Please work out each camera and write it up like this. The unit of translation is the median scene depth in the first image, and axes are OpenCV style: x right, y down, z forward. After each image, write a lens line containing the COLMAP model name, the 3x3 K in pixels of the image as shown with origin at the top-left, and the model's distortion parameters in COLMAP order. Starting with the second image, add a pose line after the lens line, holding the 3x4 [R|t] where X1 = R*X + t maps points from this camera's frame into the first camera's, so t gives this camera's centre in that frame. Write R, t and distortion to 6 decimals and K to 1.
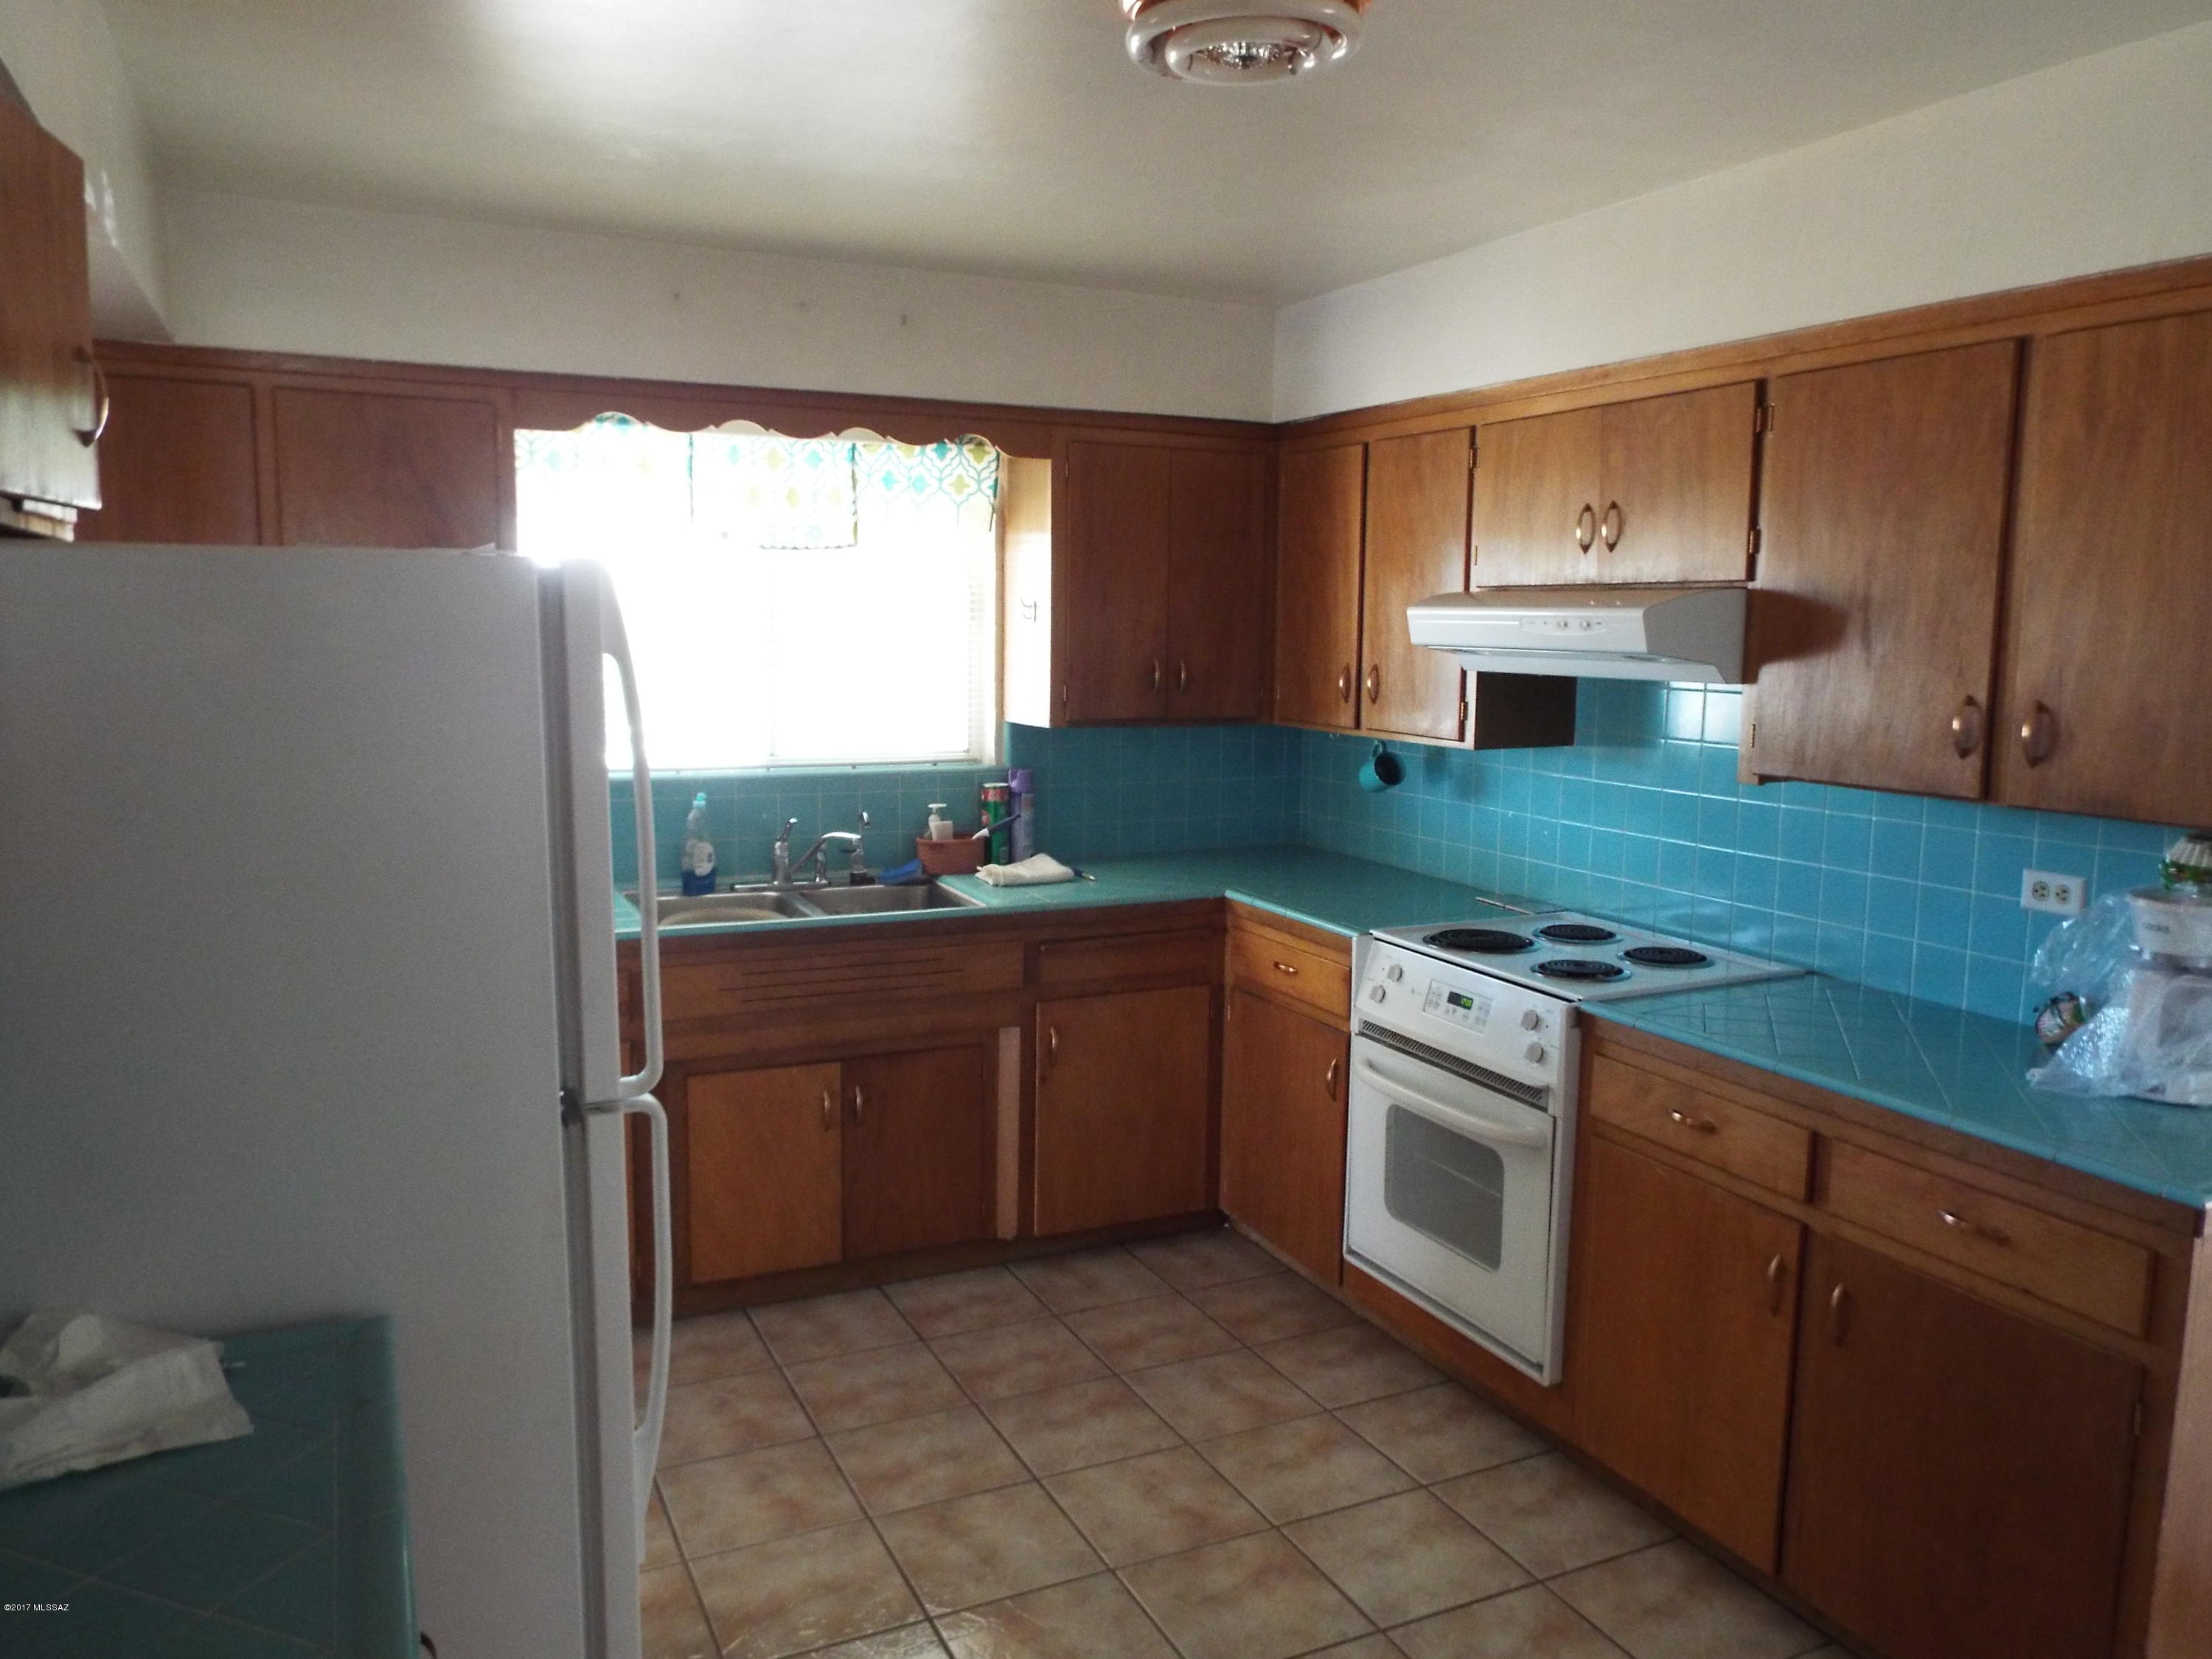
lens RADIAL K [[1618.6, 0, 1106.0], [0, 1618.6, 829.5], [0, 0, 1]] dist [-0.025218, 0.005604]
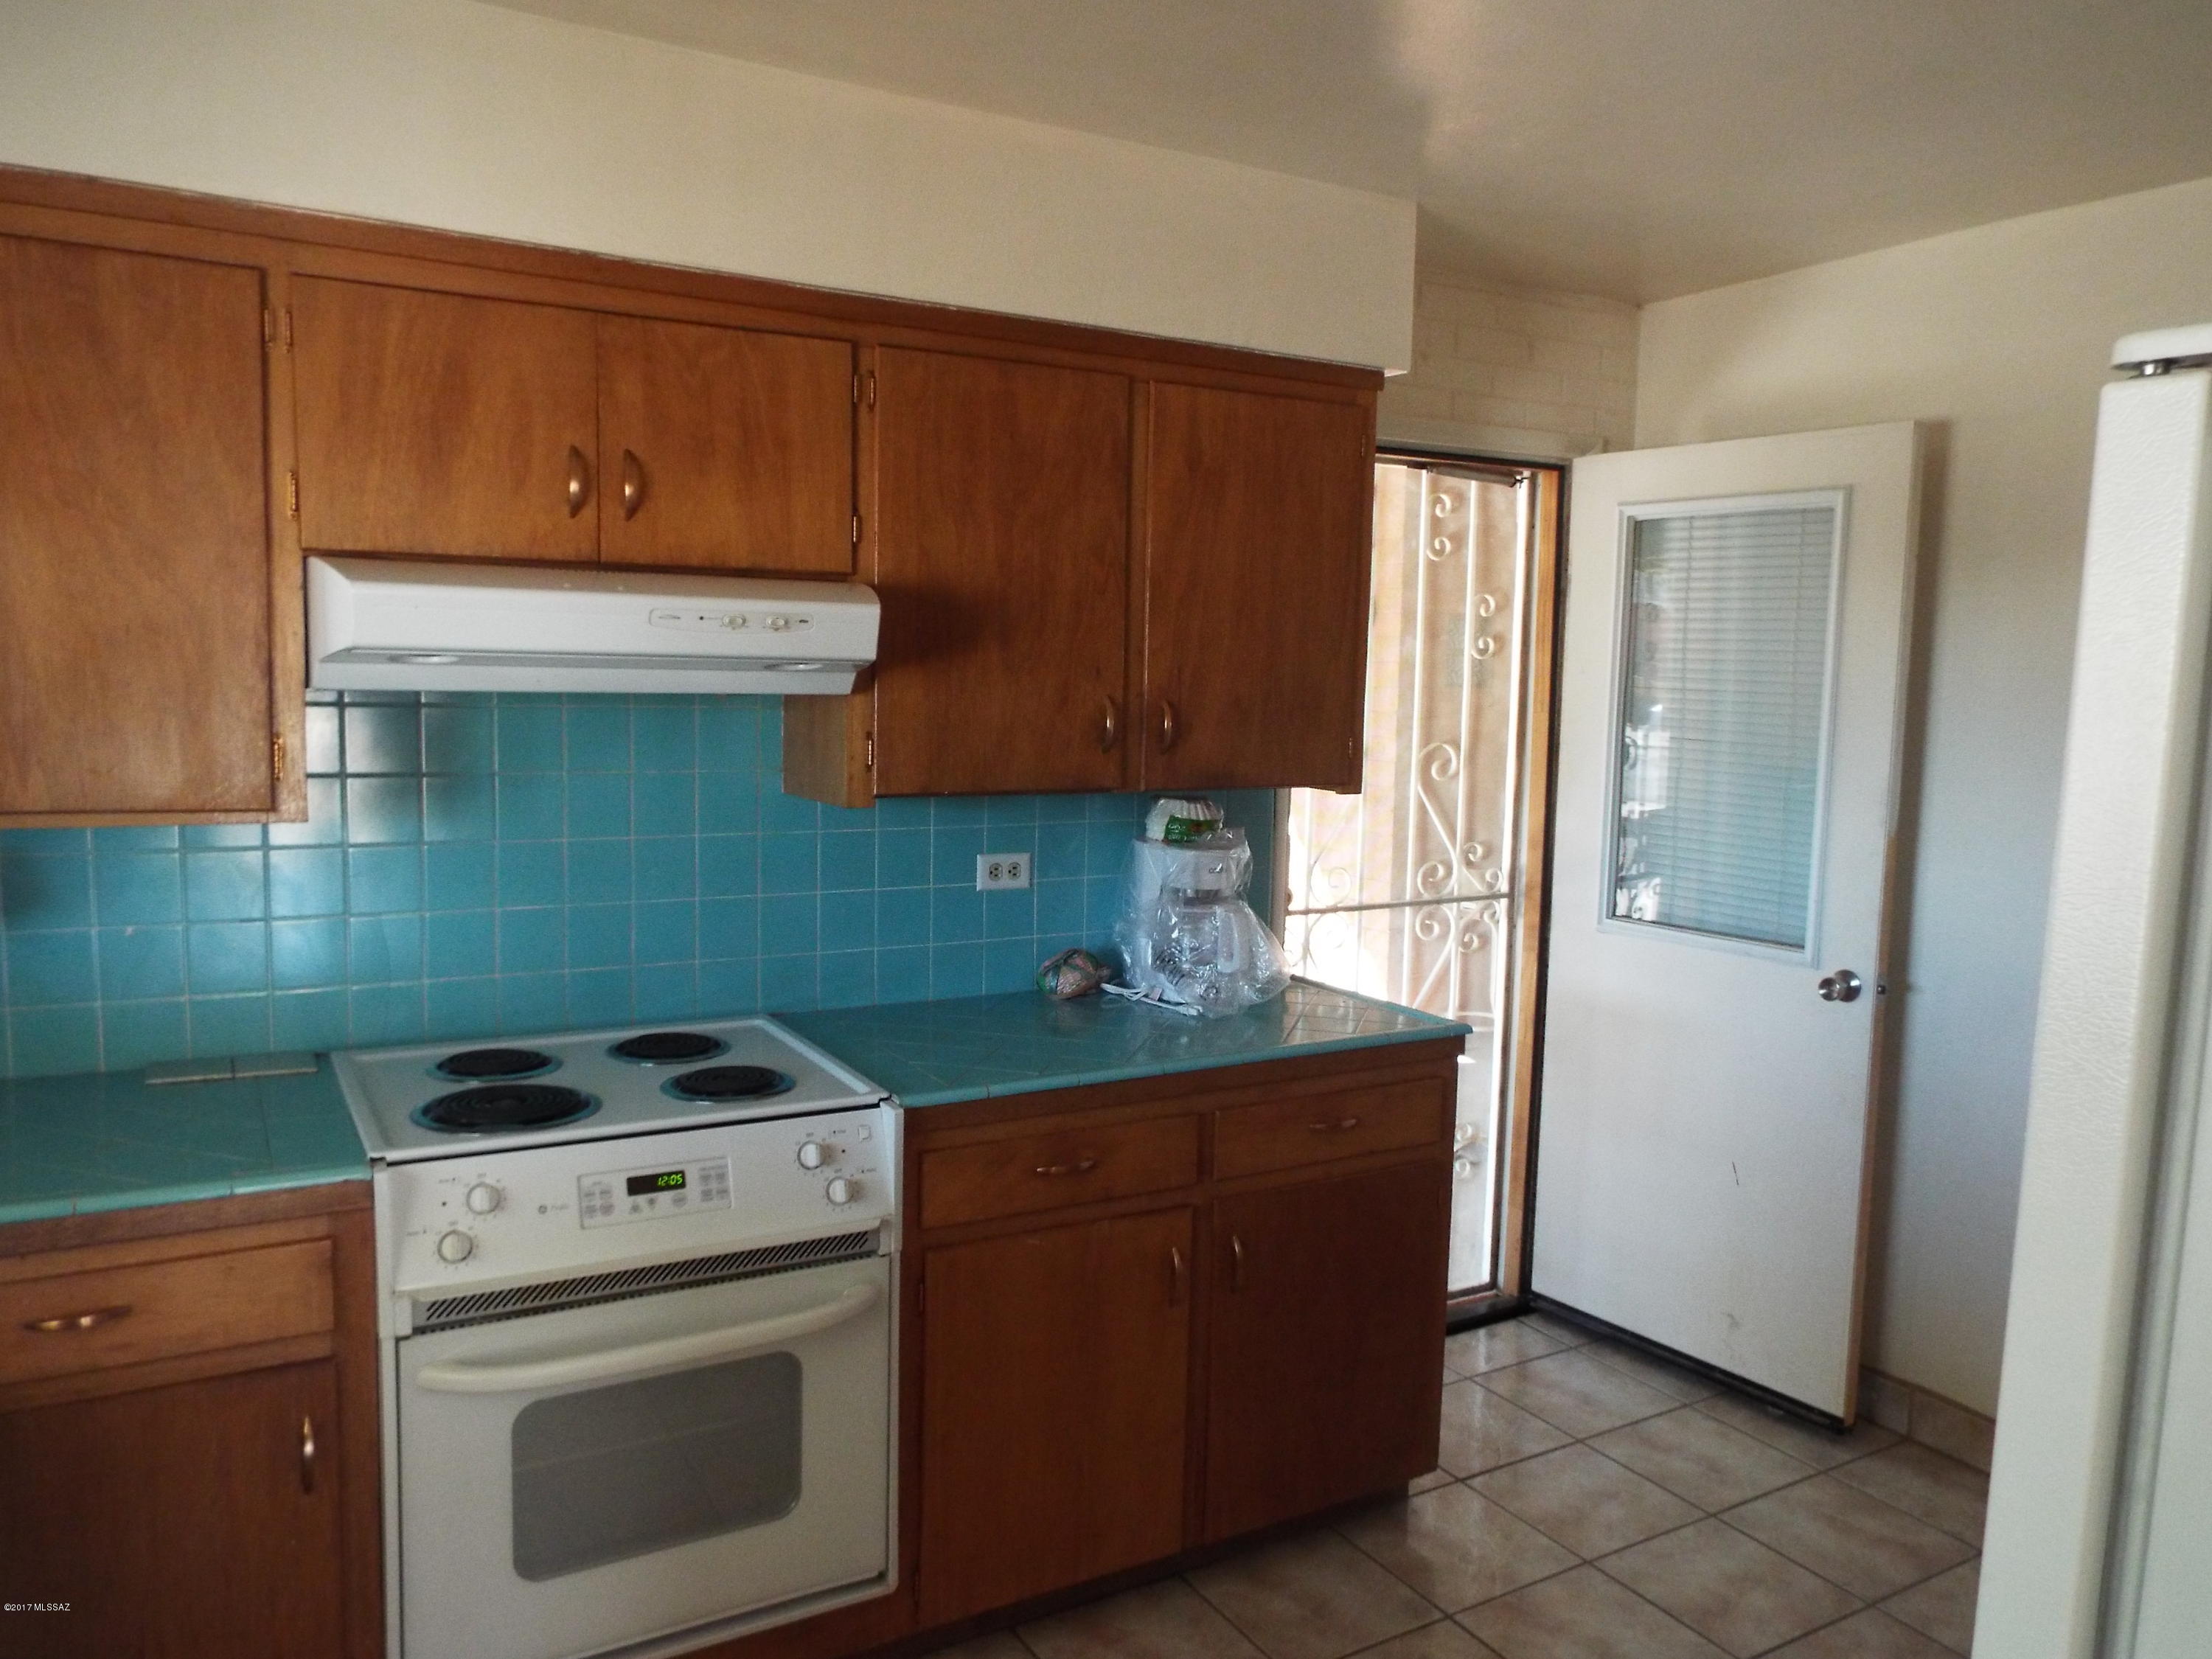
lens RADIAL K [[1607.2, 0, 1106.0], [0, 1607.2, 829.5], [0, 0, 1]] dist [-0.035087, 0.004148]
pose [[-0.094591, -0.110935, 0.989316, -0.464956], [0.104735, 0.987148, 0.120706, -0.104700], [-0.989991, 0.115034, -0.081756, 0.917762]]
